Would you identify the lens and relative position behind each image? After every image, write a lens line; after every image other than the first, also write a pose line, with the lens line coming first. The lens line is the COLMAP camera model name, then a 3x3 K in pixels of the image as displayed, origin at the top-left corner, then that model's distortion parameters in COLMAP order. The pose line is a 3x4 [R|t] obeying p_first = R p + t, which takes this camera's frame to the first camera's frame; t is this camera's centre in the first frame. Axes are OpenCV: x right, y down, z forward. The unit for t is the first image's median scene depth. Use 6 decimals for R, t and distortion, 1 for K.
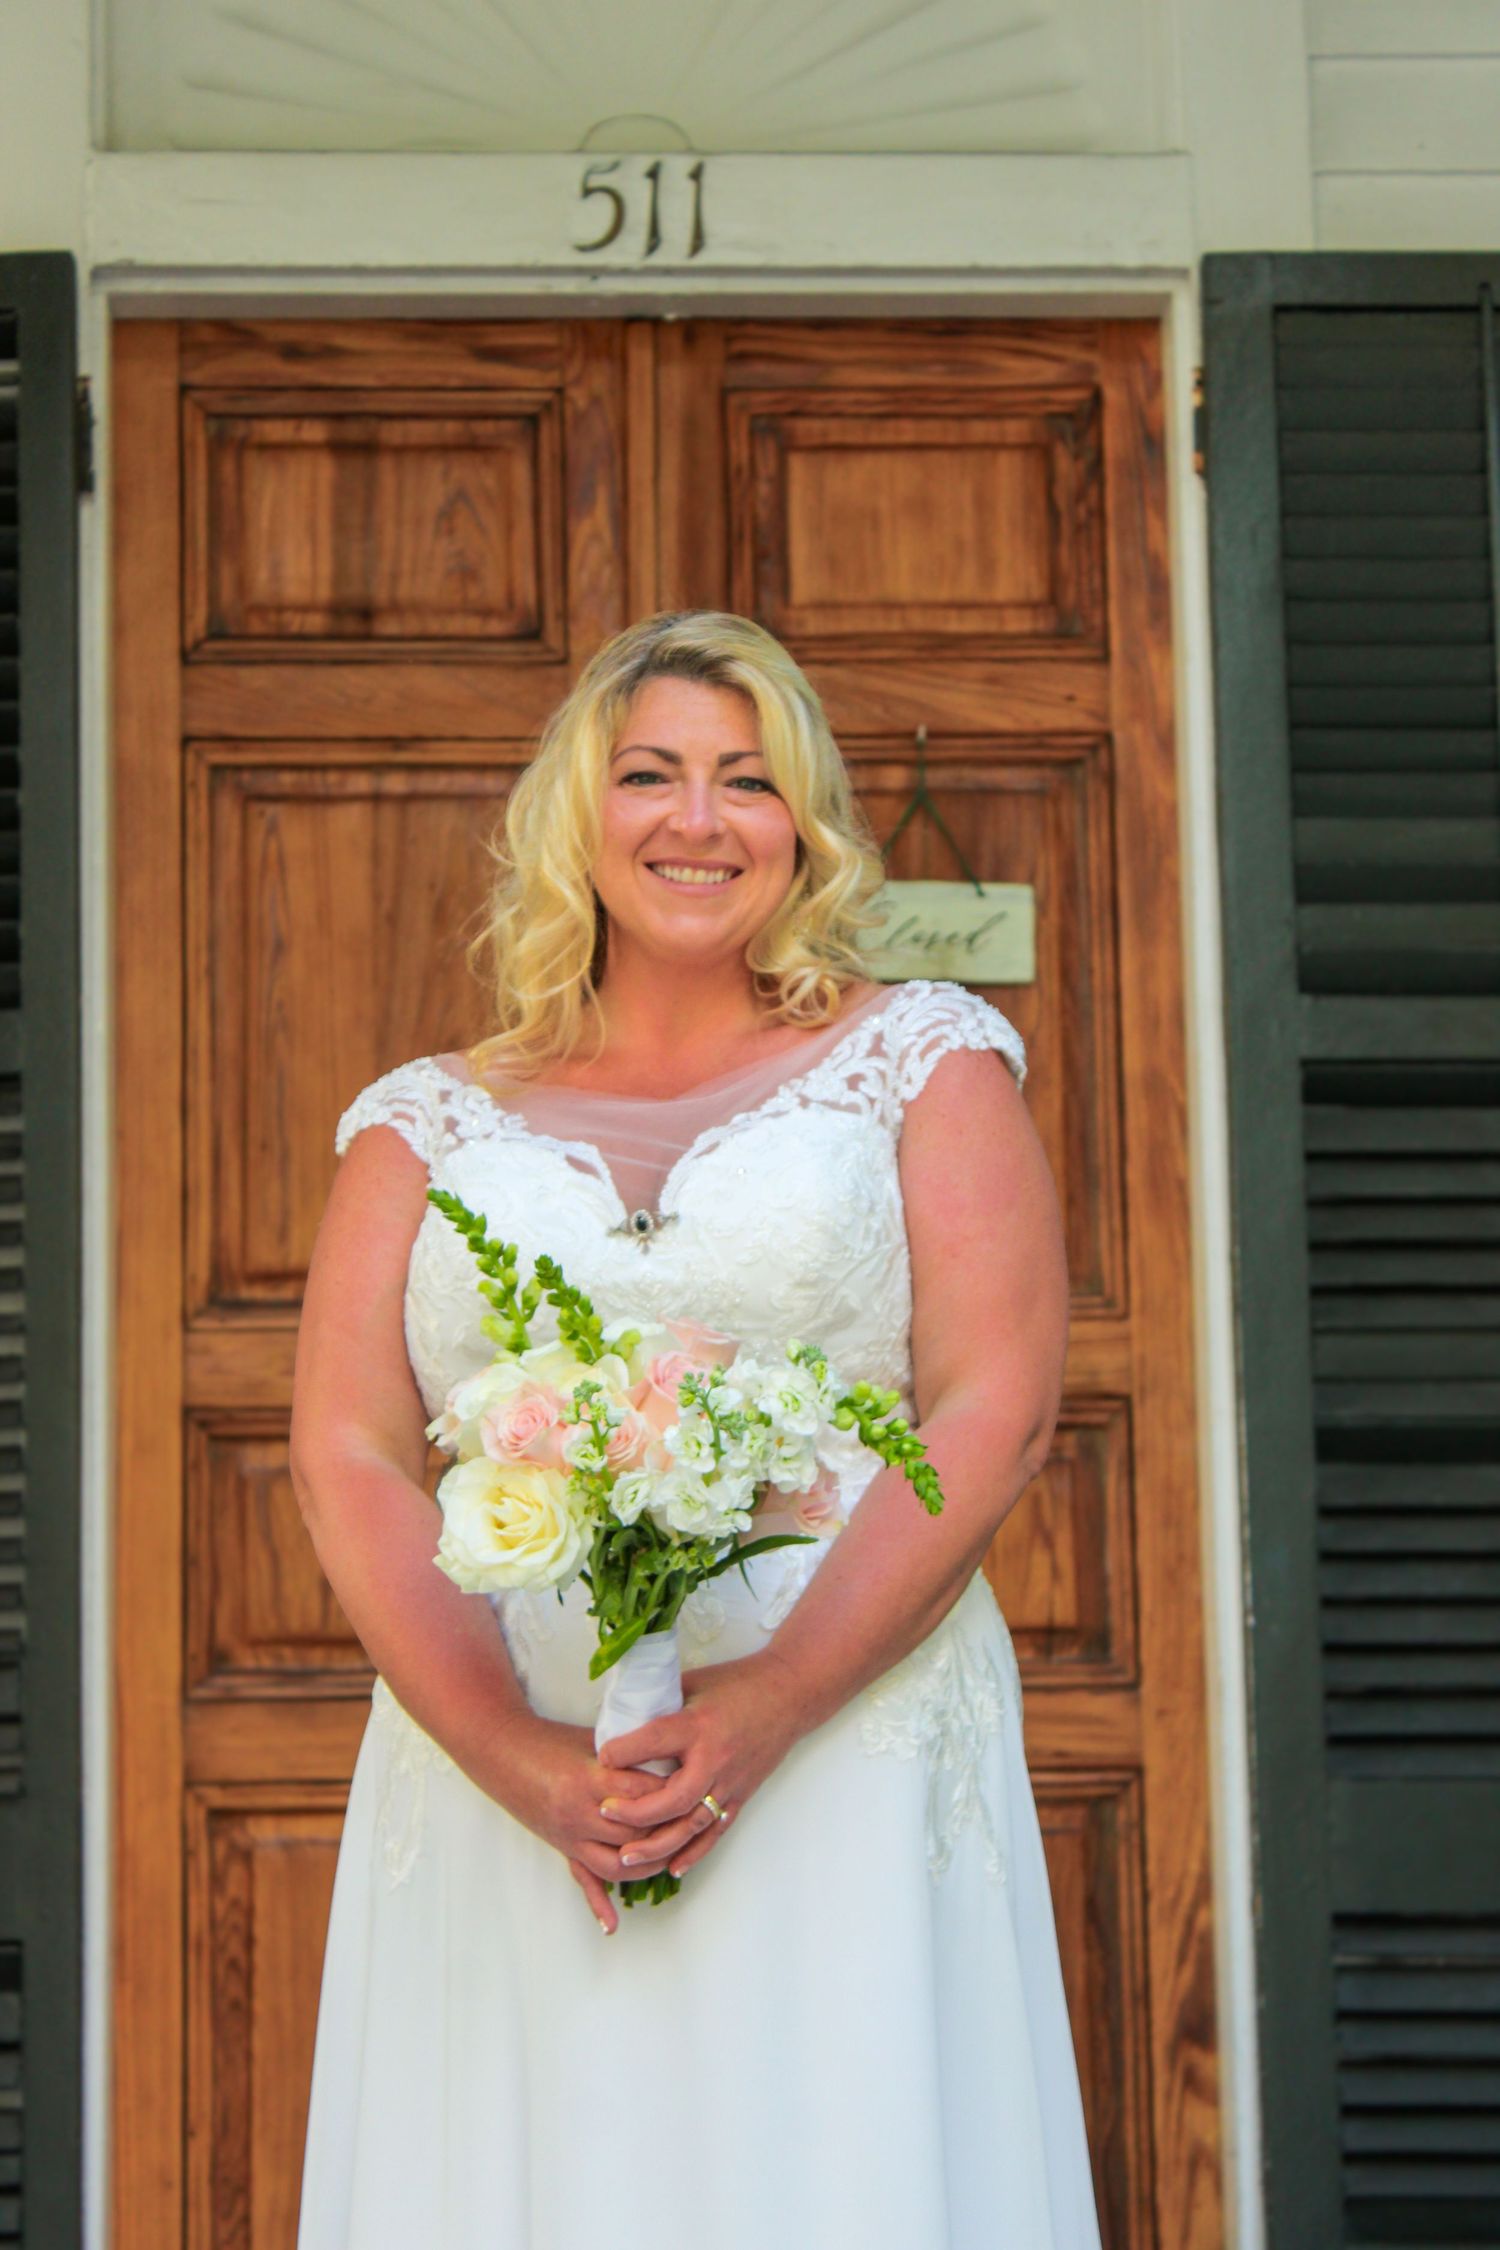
lens RADIAL K [[5685.3, 0, 750.0], [0, 5685.3, 1125.0], [0, 0, 1]] dist [0.049086, 0.700817]
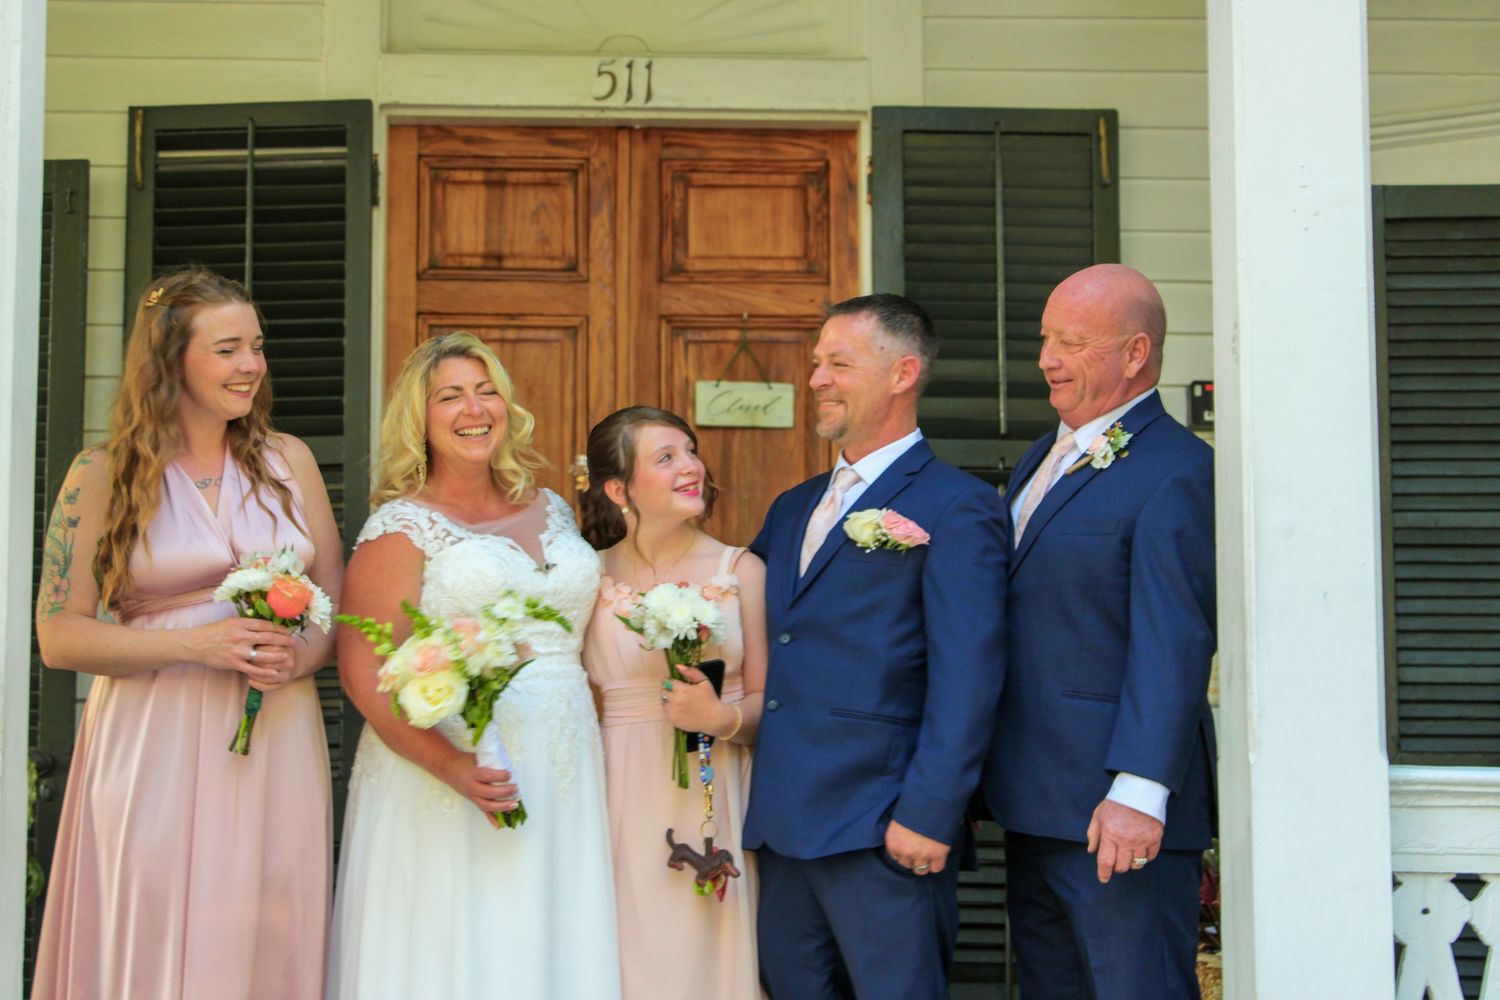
lens RADIAL K [[3030.5, 0, 750.0], [0, 3030.5, 500.0], [0, 0, 1]] dist [-0.019695, -0.089164]
pose [[0.999845, 0.016422, 0.006340, 0.025469], [-0.016570, 0.999572, 0.024115, -0.024688], [-0.005942, -0.024216, 0.999689, -0.198785]]
